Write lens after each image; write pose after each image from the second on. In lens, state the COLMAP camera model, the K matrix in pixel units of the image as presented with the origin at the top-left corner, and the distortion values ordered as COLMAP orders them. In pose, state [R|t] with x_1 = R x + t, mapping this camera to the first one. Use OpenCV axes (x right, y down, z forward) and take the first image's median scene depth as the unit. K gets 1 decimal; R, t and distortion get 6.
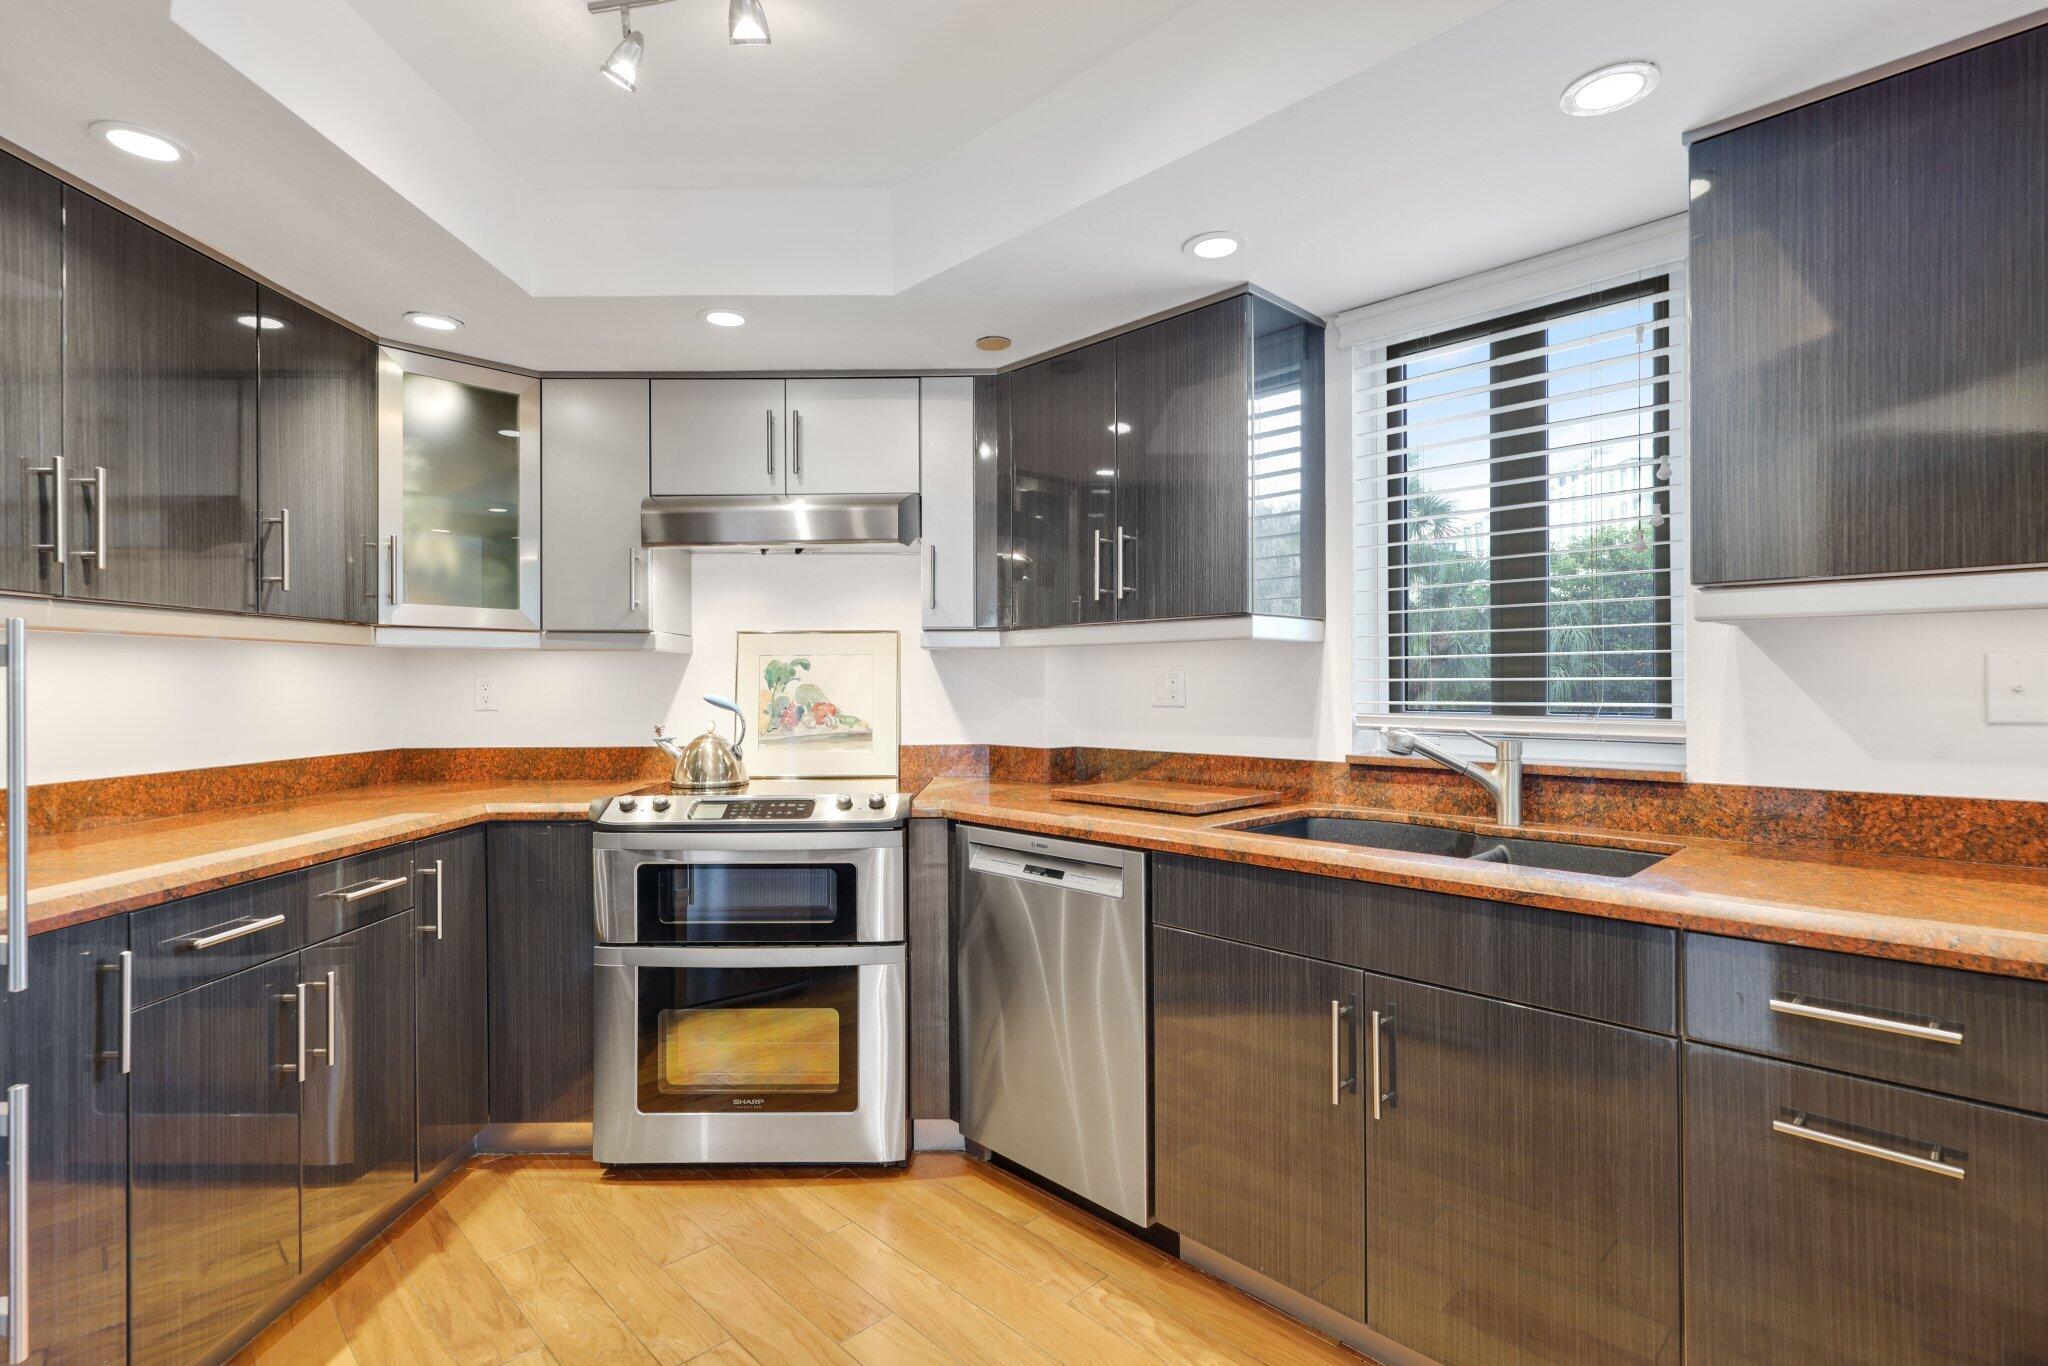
lens RADIAL K [[955.1, 0, 1024.0], [0, 955.1, 683.0], [0, 0, 1]] dist [0.001045, -0.000301]
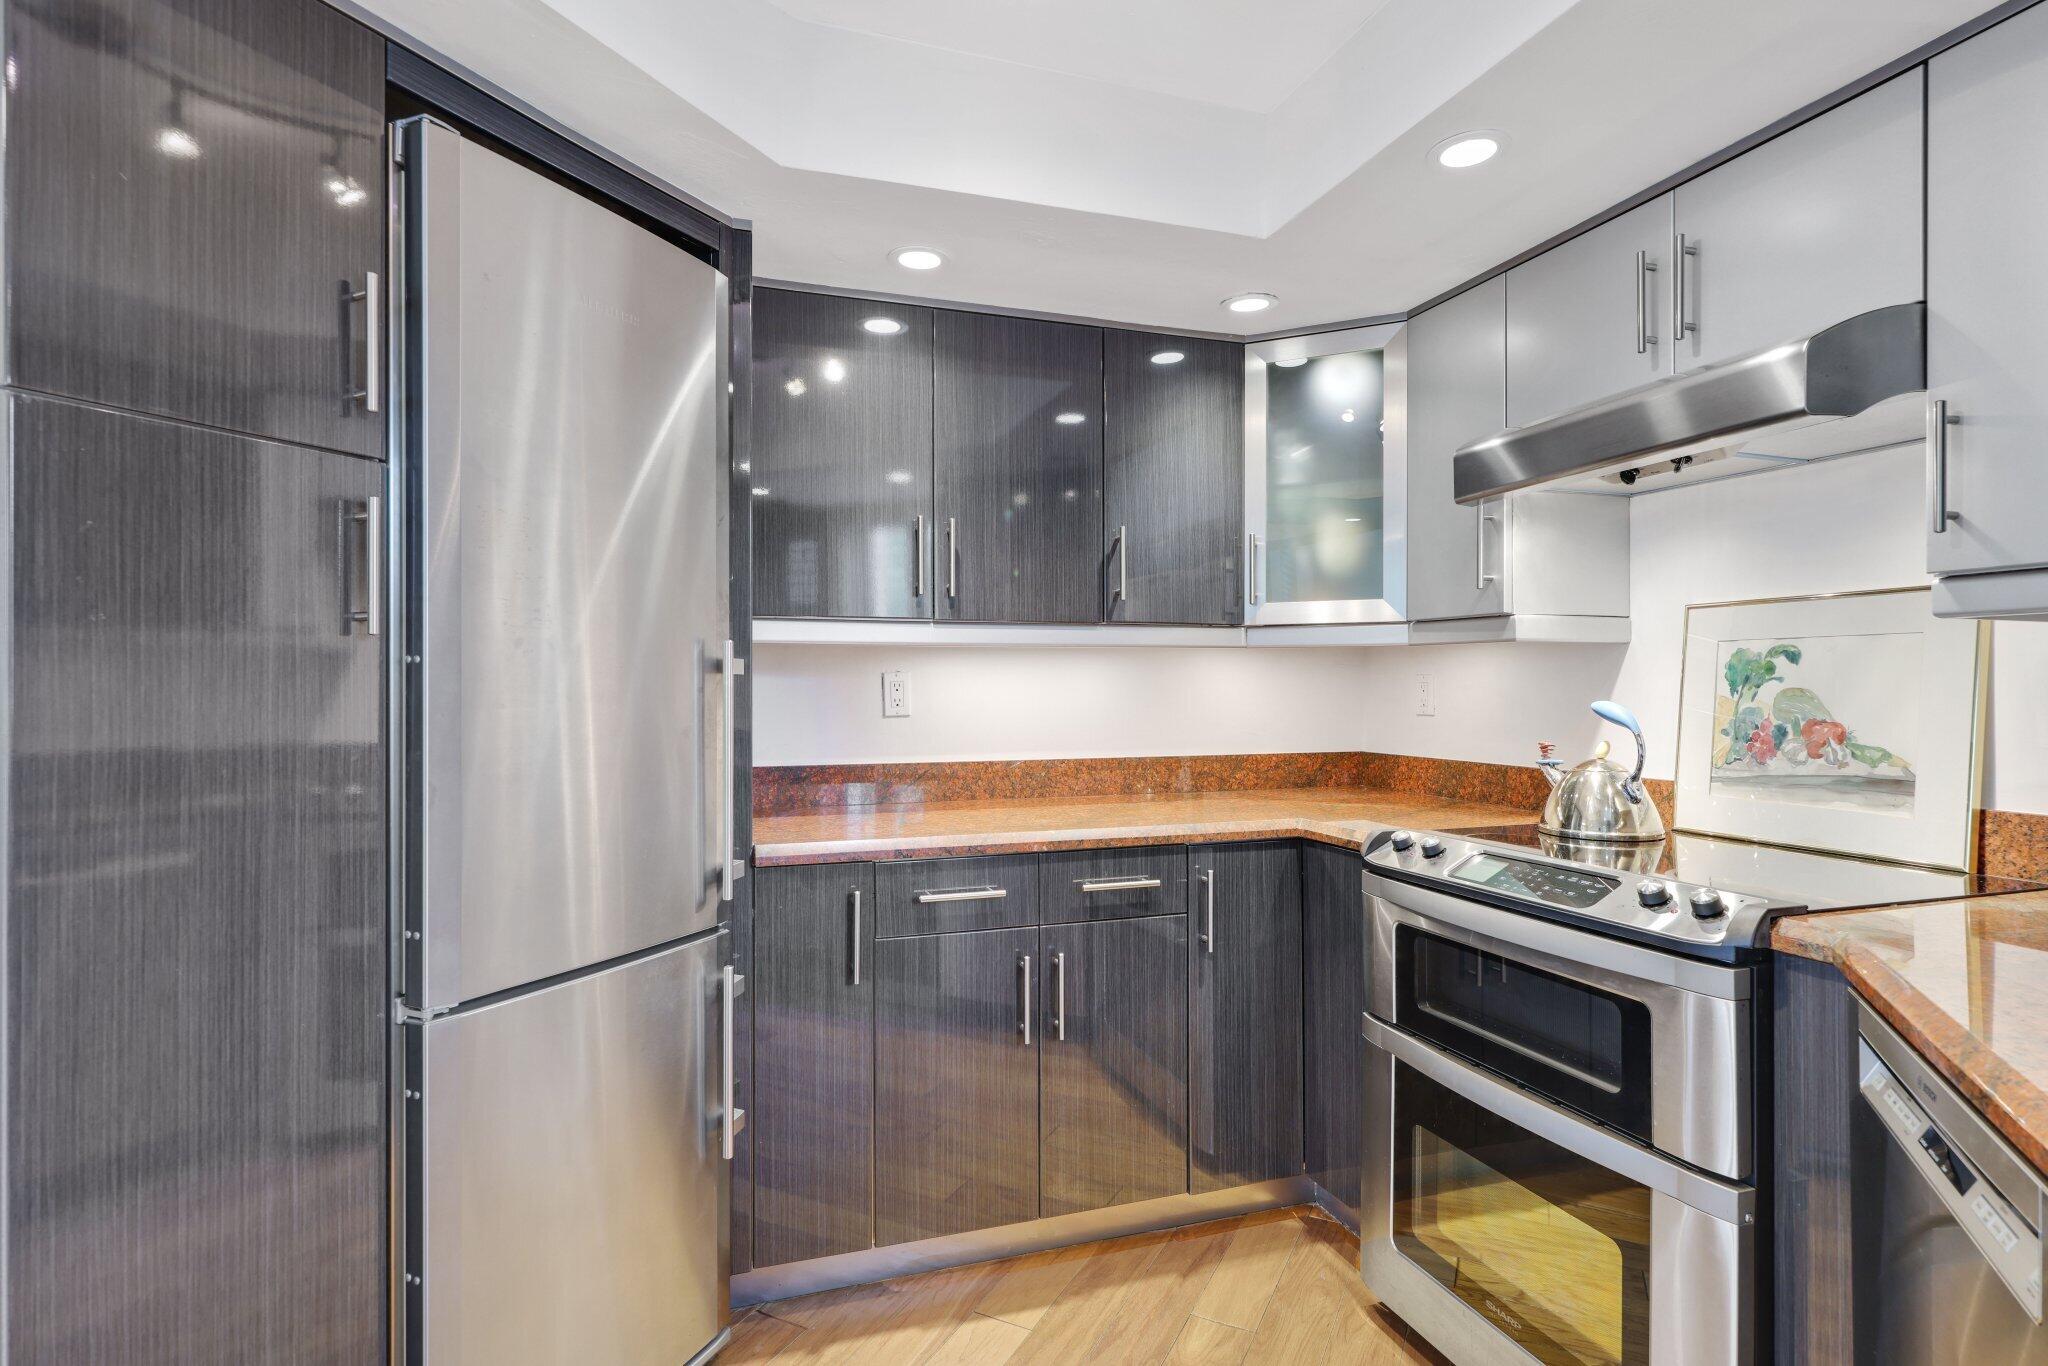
lens RADIAL K [[1031.7, 0, 1028.2], [0, 1031.7, 691.3], [0, 0, 1]] dist [0.013136, -0.000428]
pose [[0.346750, 0.011034, -0.937893, 0.259454], [-0.001140, 0.999935, 0.011343, -0.004095], [0.937957, -0.002864, 0.346740, 0.420081]]
